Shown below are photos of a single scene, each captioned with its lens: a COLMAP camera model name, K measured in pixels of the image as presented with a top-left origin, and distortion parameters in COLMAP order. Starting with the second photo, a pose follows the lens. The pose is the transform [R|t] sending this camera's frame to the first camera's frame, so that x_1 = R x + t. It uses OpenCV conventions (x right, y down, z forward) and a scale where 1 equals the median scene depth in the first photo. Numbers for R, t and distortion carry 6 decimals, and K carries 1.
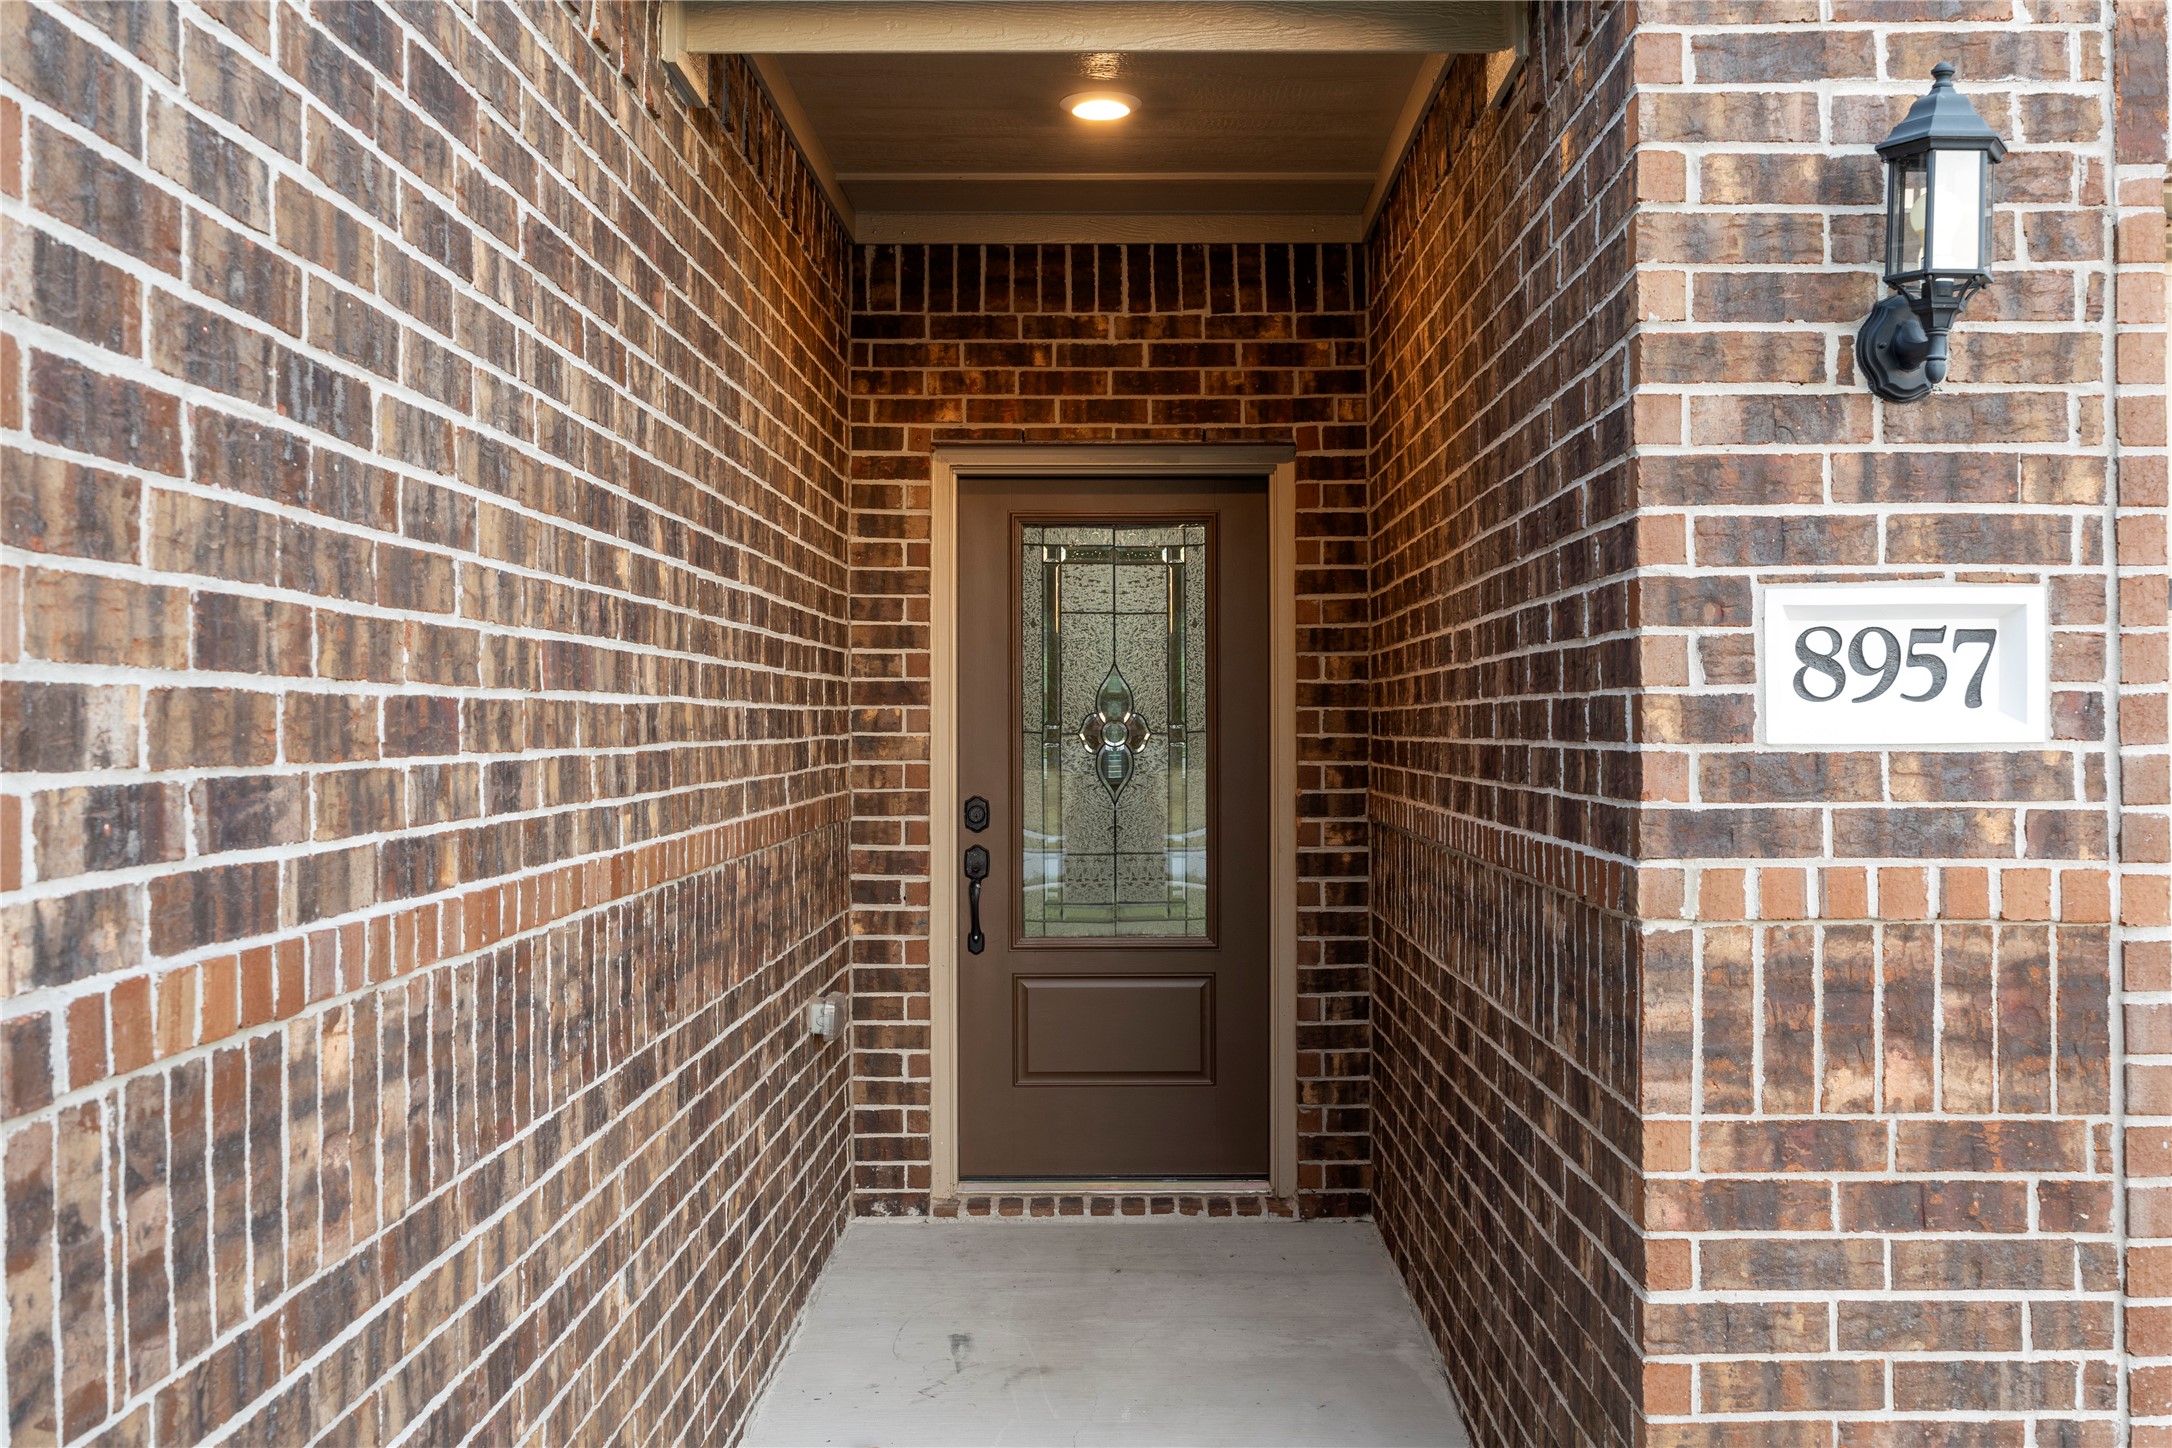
lens RADIAL K [[2029.7, 0, 1092.5], [0, 2029.7, 721.2], [0, 0, 1]] dist [-0.002556, 0.000000]
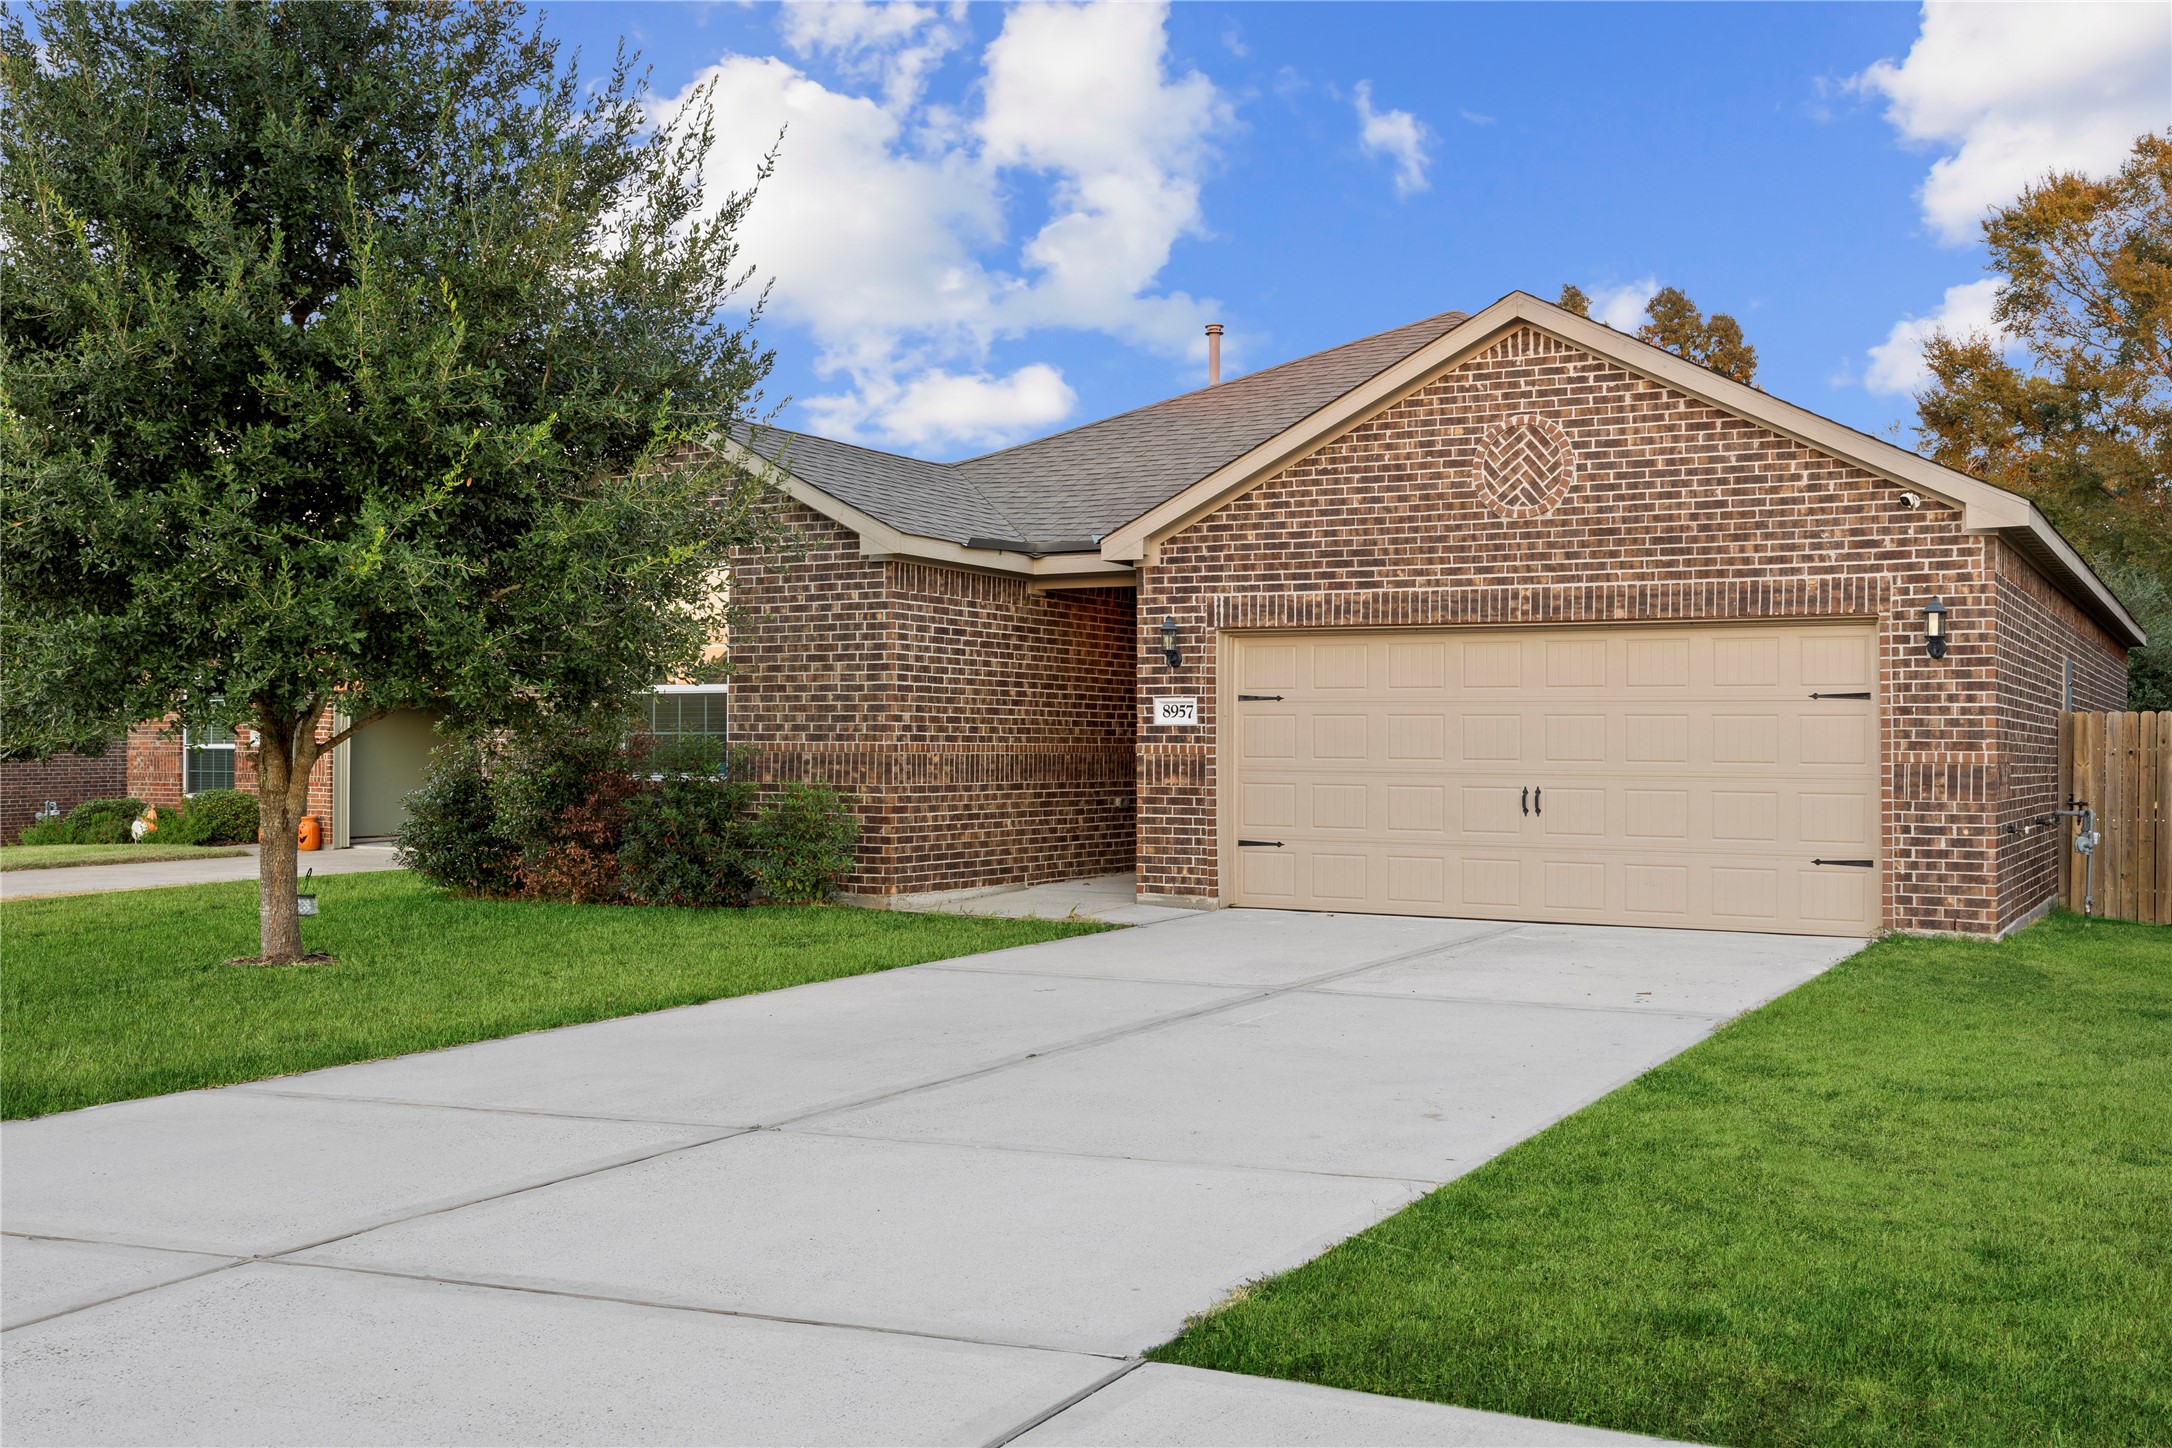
lens RADIAL K [[2029.7, 0, 1085.0], [0, 2029.7, 727.7], [0, 0, 1]] dist [-0.002556, 0.000000]
pose [[0.876423, 0.004127, -0.481524, 3.064560], [-0.009310, 0.999922, -0.008376, 0.073965], [0.481452, 0.011824, 0.876393, -4.407388]]
